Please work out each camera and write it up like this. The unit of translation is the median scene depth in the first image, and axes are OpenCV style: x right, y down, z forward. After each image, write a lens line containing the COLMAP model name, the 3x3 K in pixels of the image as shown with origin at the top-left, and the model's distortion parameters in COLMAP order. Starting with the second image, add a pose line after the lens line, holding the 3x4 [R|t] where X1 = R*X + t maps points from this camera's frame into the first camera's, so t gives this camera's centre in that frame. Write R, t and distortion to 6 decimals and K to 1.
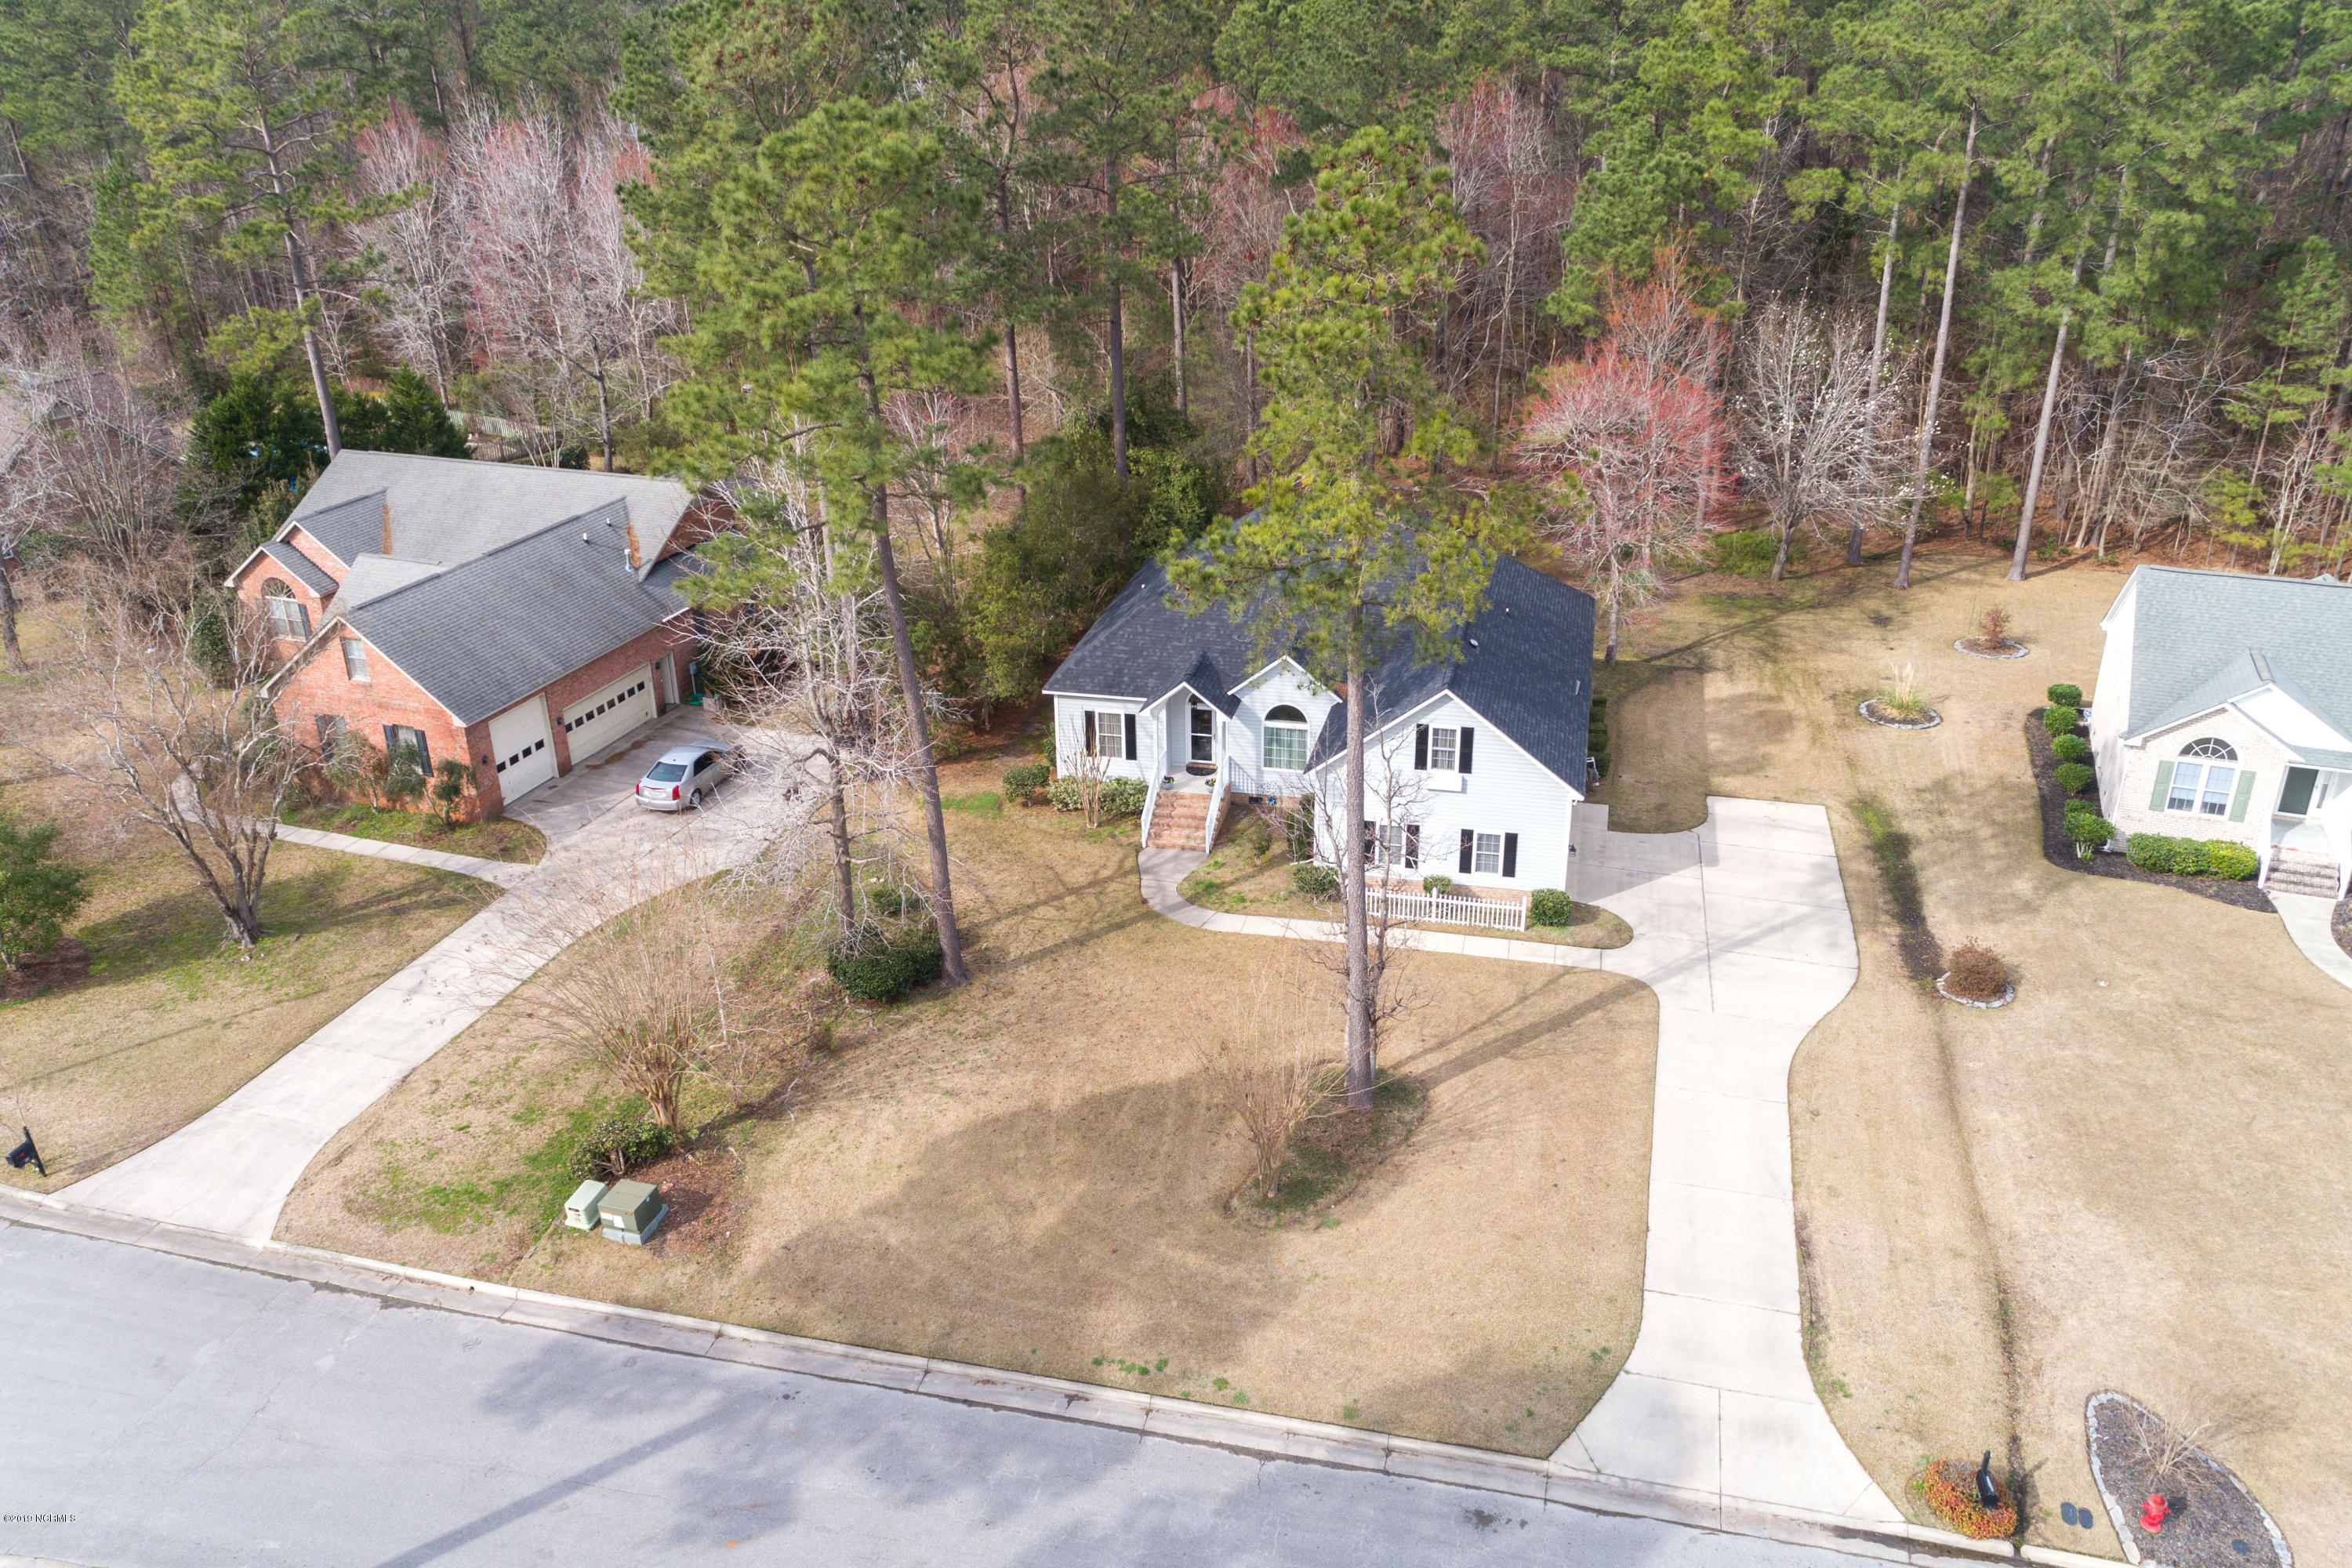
lens RADIAL K [[1818.6, 0, 1173.4], [0, 1818.6, 776.7], [0, 0, 1]] dist [0.018897, 0.011755]
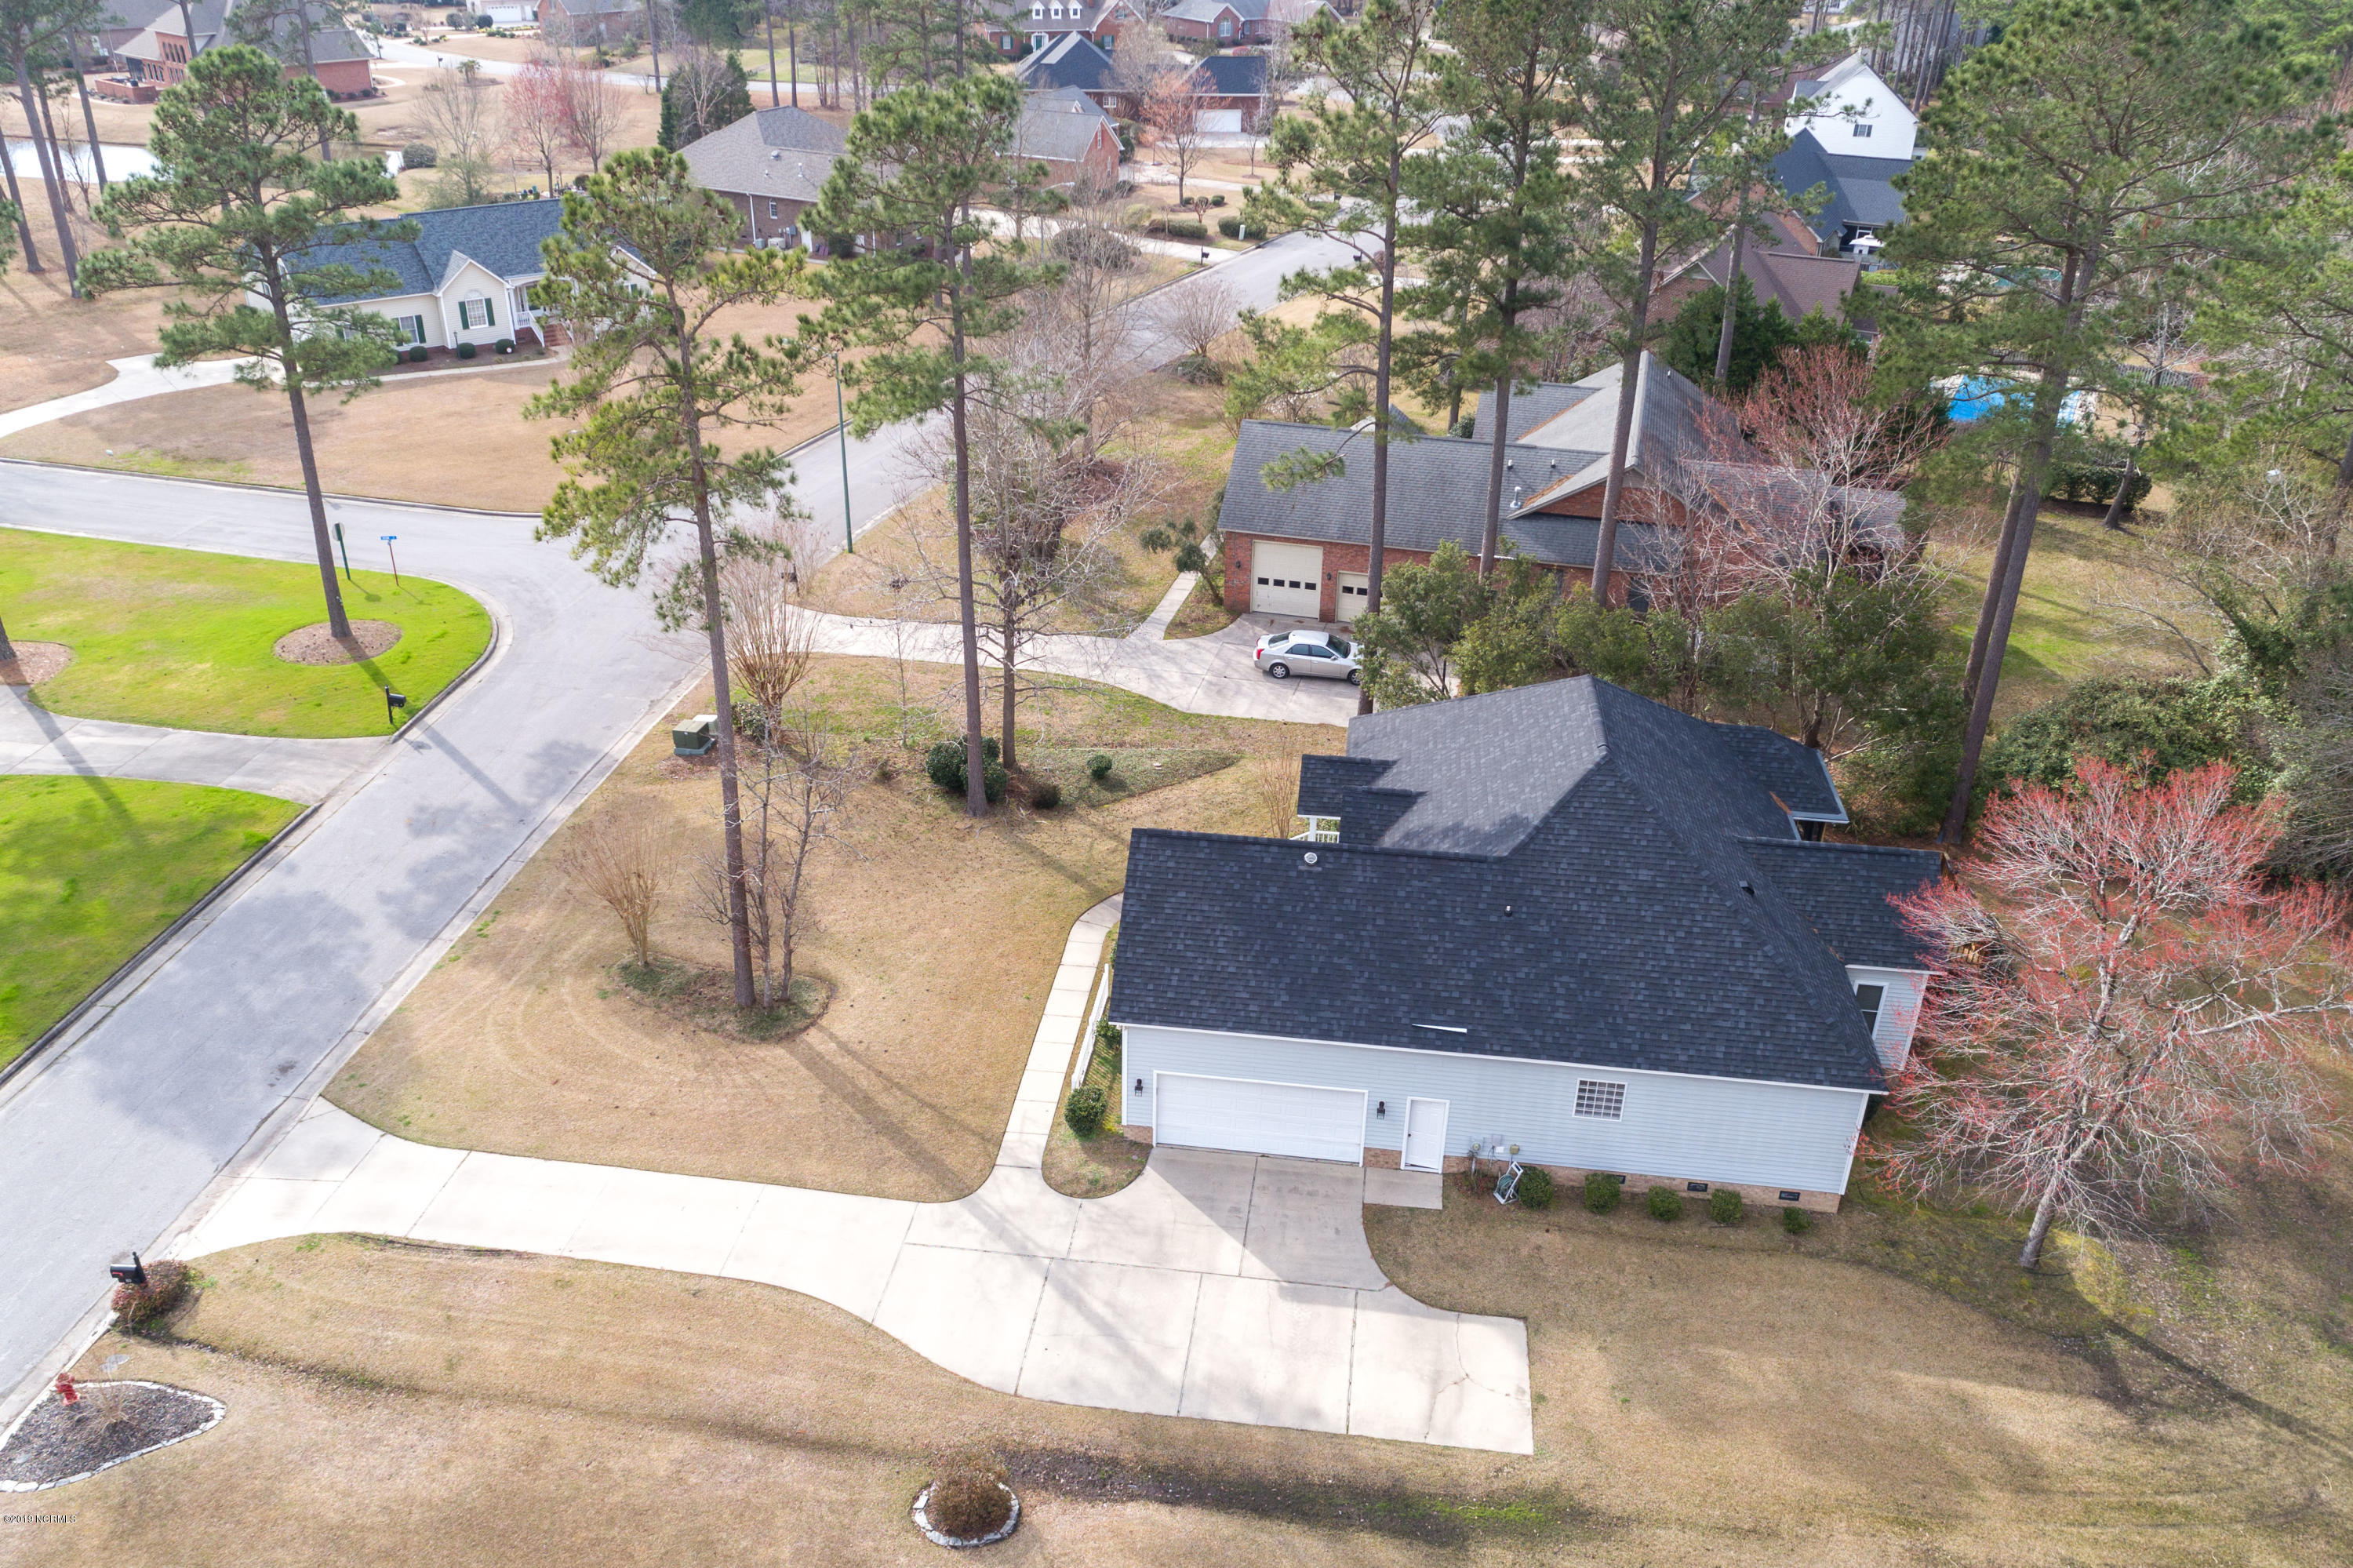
lens RADIAL K [[1819.5, 0, 1138.0], [0, 1819.5, 798.4], [0, 0, 1]] dist [0.018897, 0.011755]
pose [[0.088956, 0.489340, -0.867545, 0.960853], [-0.415691, 0.809757, 0.414120, -0.453104], [0.905145, 0.323792, 0.275447, 0.791618]]
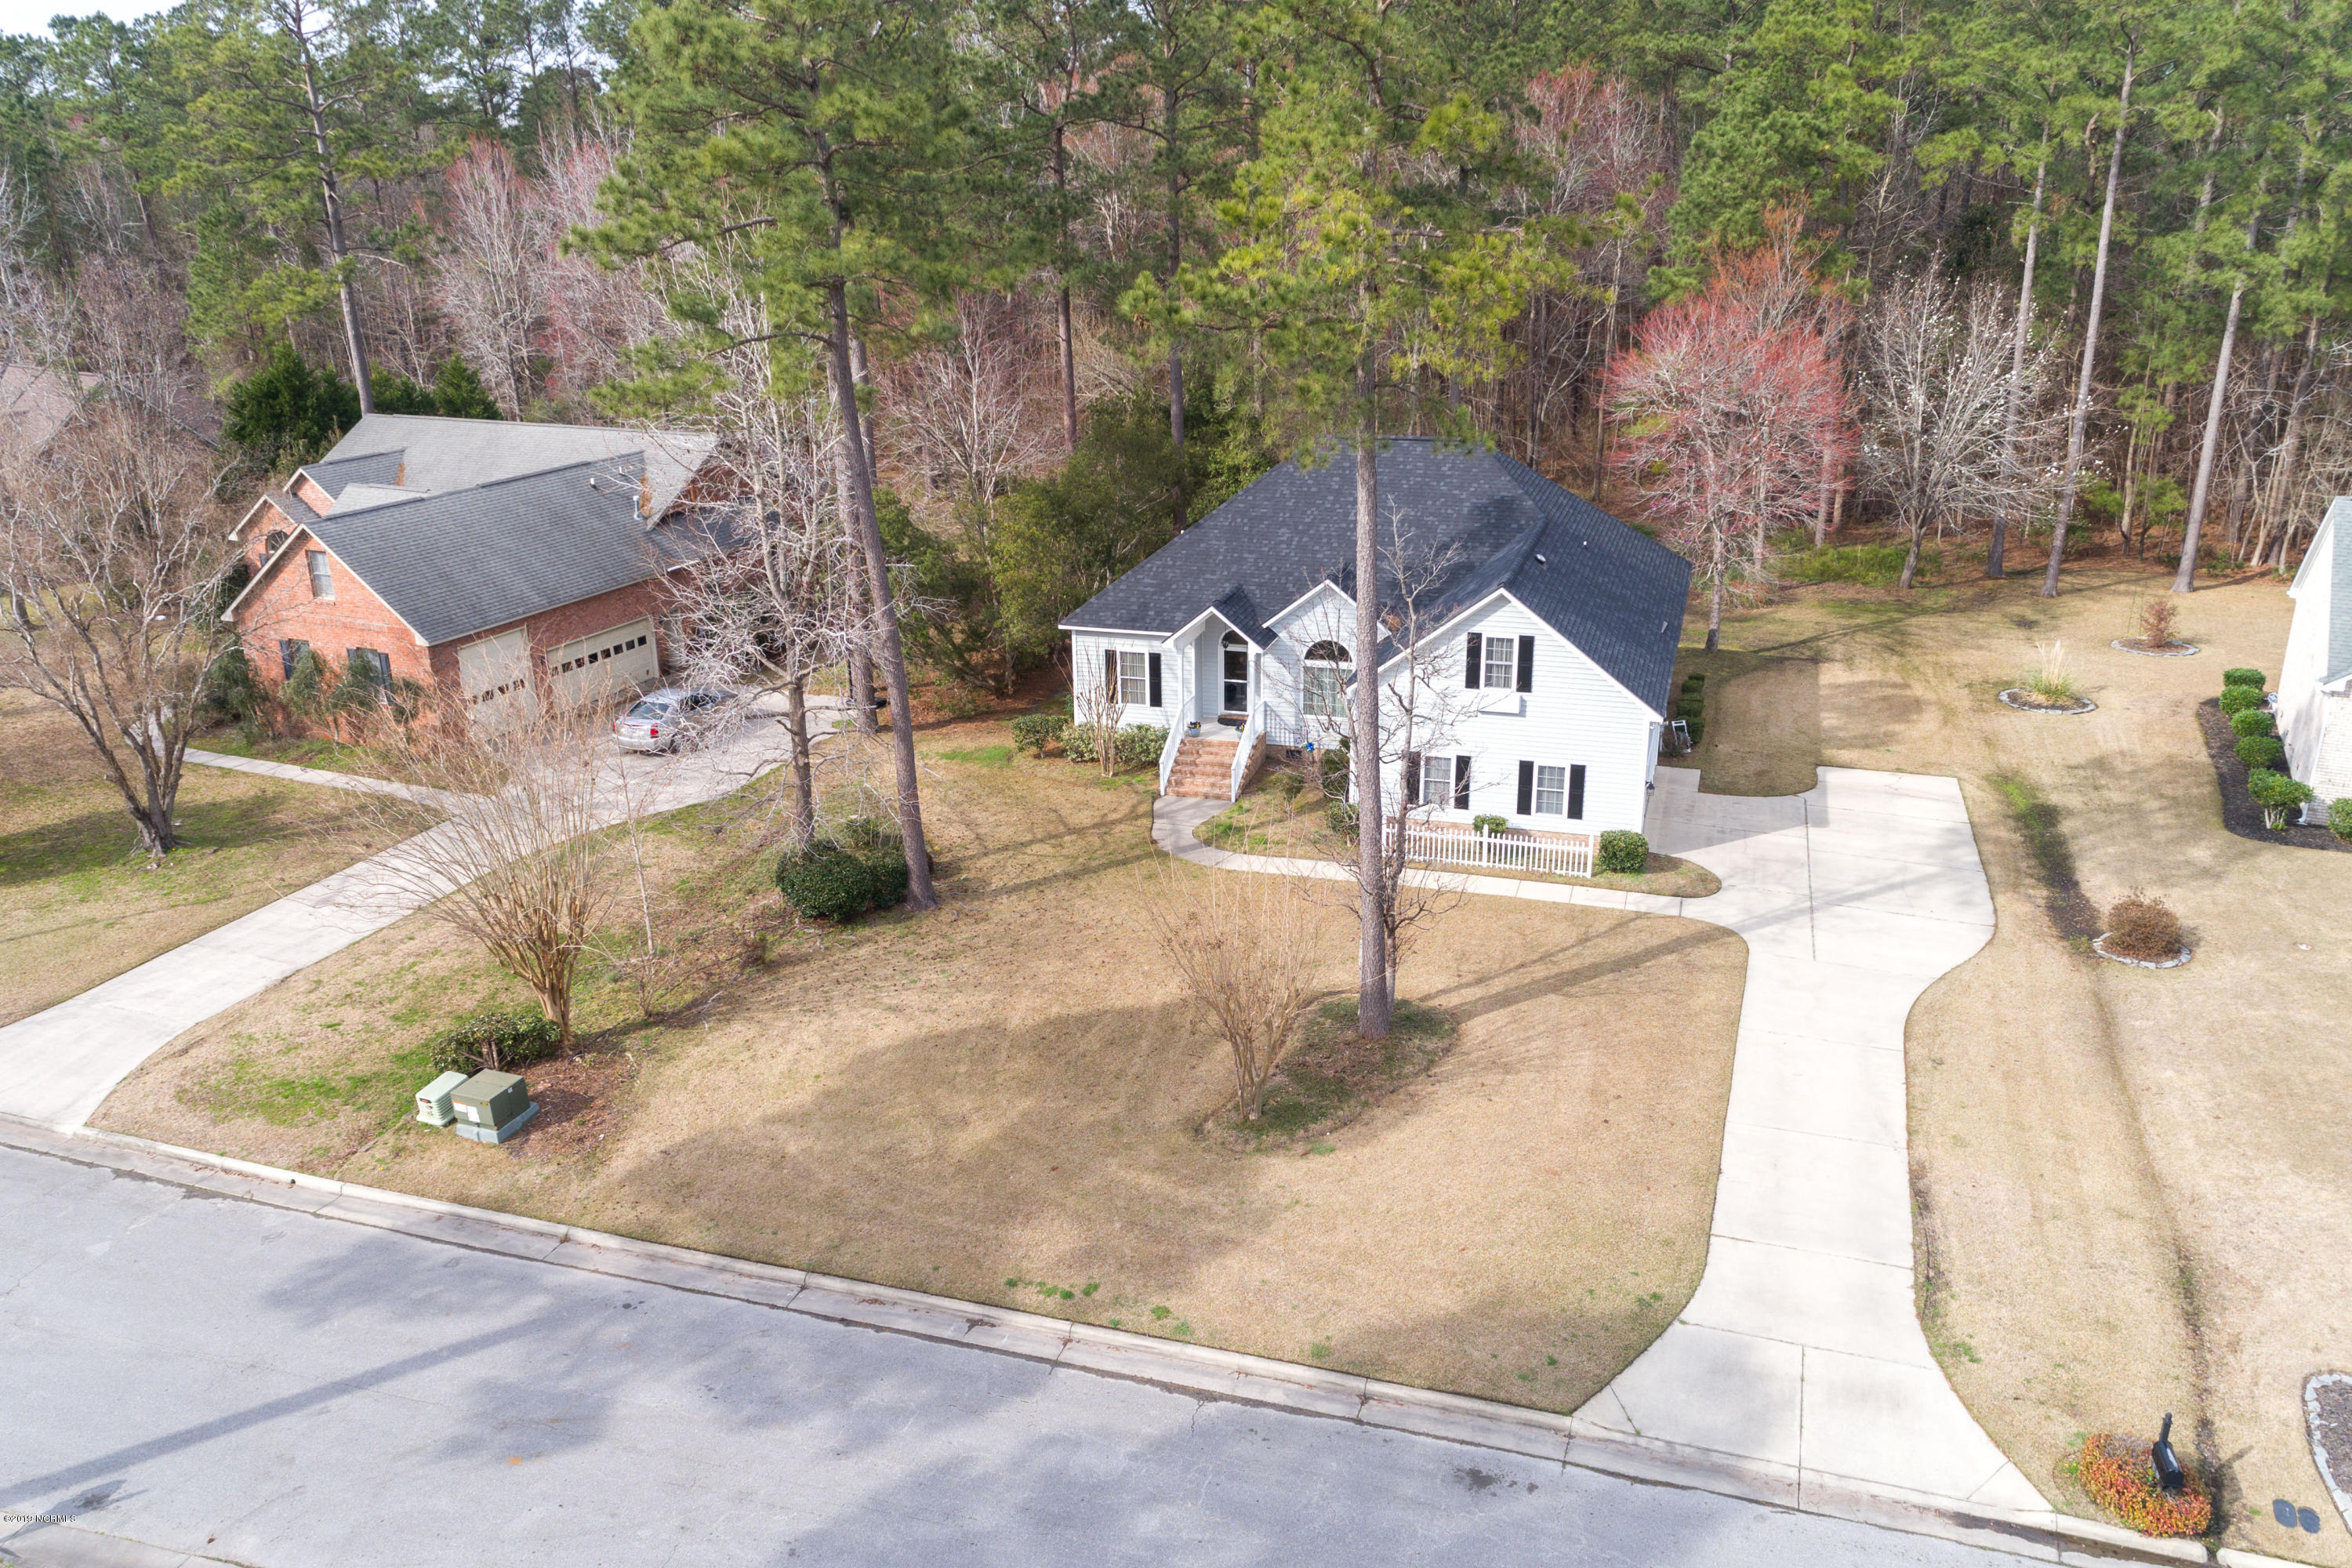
lens RADIAL K [[1818.6, 0, 1170.2], [0, 1818.6, 792.6], [0, 0, 1]] dist [0.018897, 0.011755]
pose [[0.997044, 0.025985, -0.072305, 0.061294], [-0.031765, 0.996291, -0.079969, 0.128724], [0.069959, 0.082029, 0.994172, 0.146115]]
